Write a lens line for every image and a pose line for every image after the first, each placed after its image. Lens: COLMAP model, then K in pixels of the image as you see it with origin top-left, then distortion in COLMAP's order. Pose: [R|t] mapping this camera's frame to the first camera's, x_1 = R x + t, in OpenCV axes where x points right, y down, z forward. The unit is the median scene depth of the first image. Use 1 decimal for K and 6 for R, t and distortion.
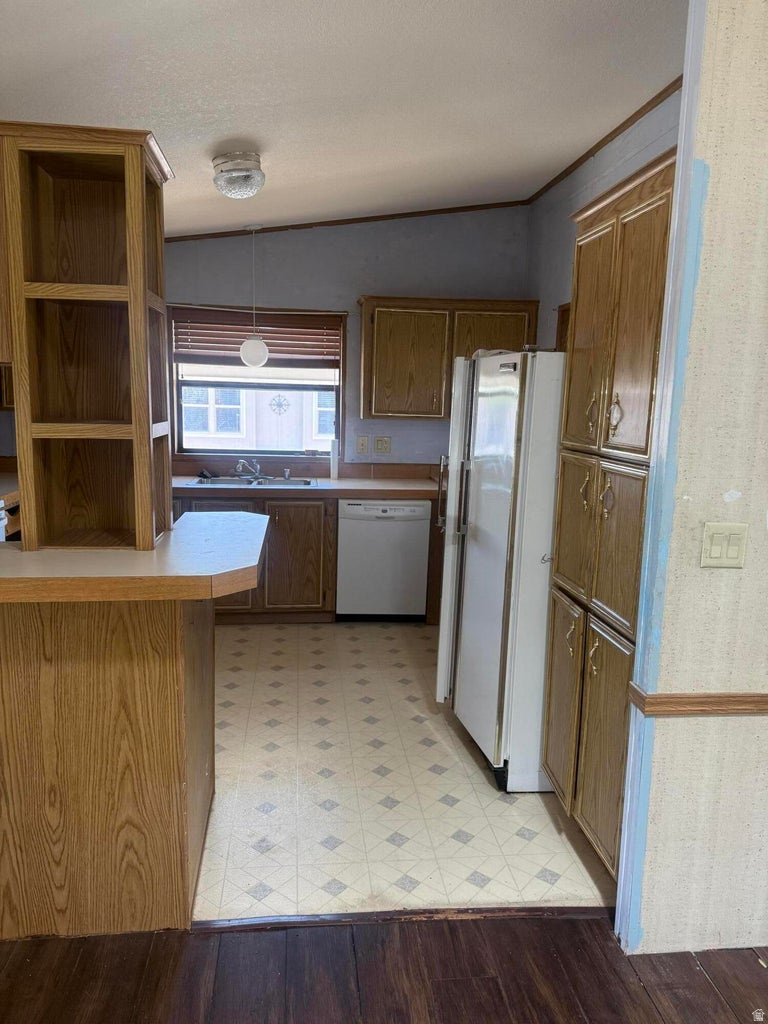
lens RADIAL K [[715.4, 0, 381.2], [0, 715.4, 520.9], [0, 0, 1]] dist [0.109911, -0.039489]
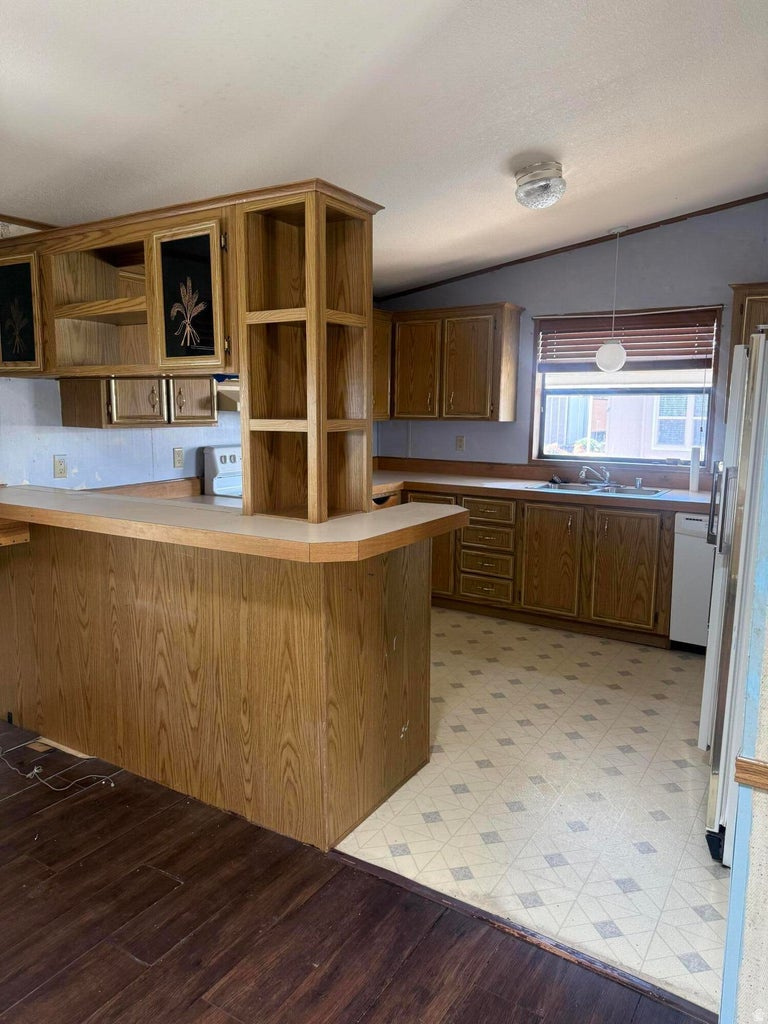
lens RADIAL K [[719.2, 0, 384.0], [0, 719.2, 512.0], [0, 0, 1]] dist [0.123767, -0.005015]
pose [[0.812966, 0.075280, -0.577424, 0.175272], [-0.093756, 0.995593, -0.002204, 0.006167], [0.574713, 0.055929, 0.816441, 0.032171]]
